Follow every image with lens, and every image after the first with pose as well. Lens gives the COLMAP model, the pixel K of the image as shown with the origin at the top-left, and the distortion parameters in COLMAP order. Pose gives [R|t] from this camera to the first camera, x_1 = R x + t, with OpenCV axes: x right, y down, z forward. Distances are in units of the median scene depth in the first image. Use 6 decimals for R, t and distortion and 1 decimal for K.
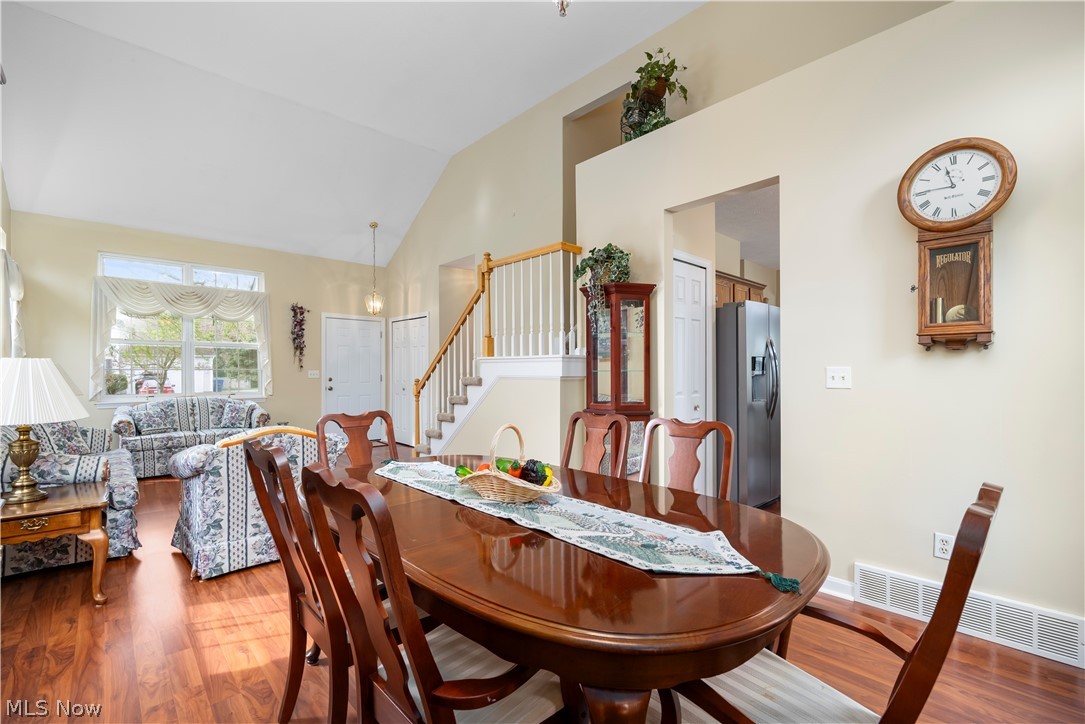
lens RADIAL K [[473.7, 0, 540.5], [0, 473.7, 369.0], [0, 0, 1]] dist [-0.003803, 0.000101]
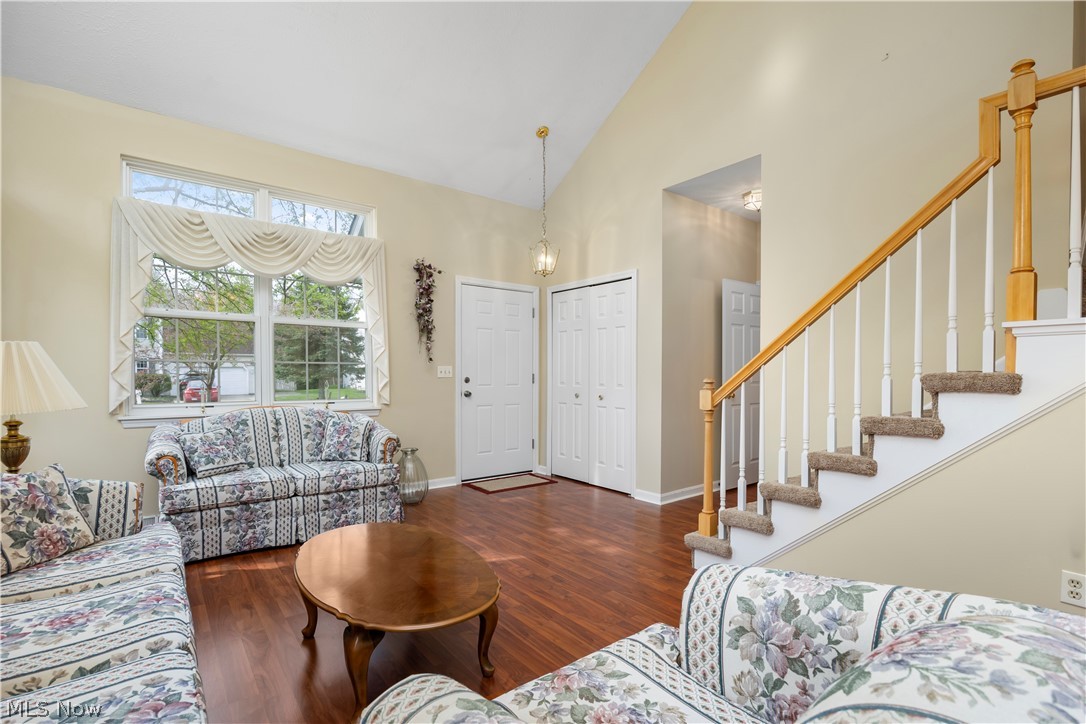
lens RADIAL K [[505.9, 0, 549.6], [0, 505.9, 380.4], [0, 0, 1]] dist [-0.003427, 0.000094]
pose [[0.997167, 0.005074, -0.075051, -0.346470], [-0.003698, 0.999823, 0.018466, 0.011773], [0.075131, -0.018136, 0.997009, 0.395466]]
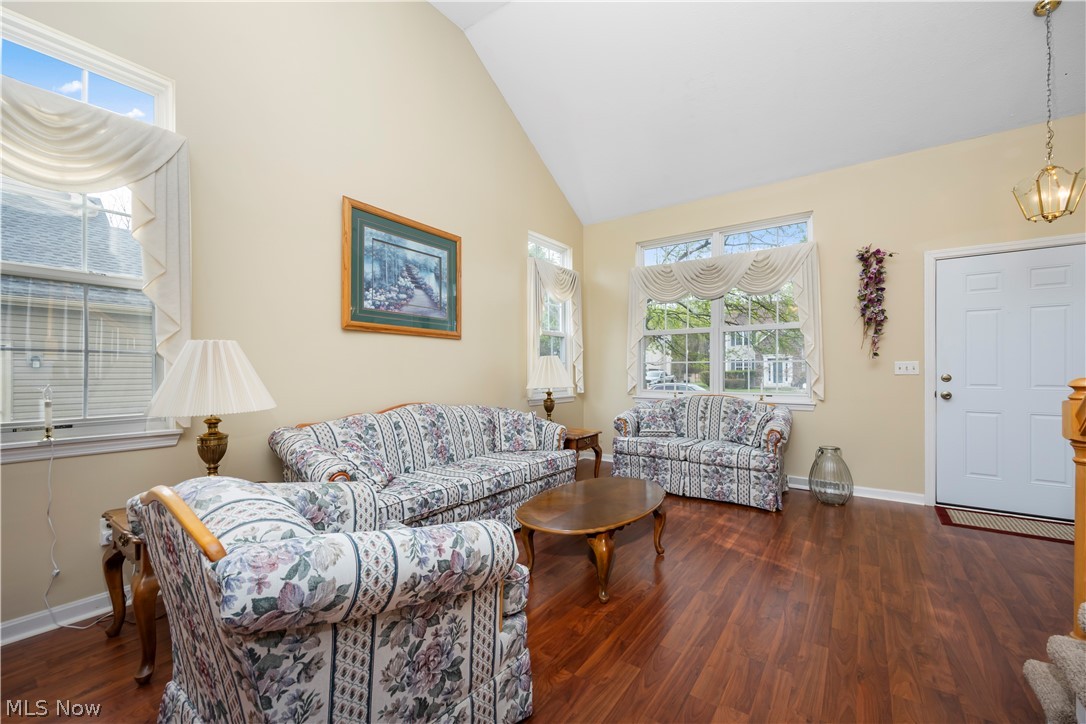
lens RADIAL K [[441.5, 0, 540.3], [0, 441.5, 371.5], [0, 0, 1]] dist [0.010129, 0.000125]
pose [[0.193570, 0.004336, -0.981077, -0.066614], [0.004176, 0.999978, 0.005243, 0.013061], [0.981078, -0.005112, 0.193547, 0.584947]]
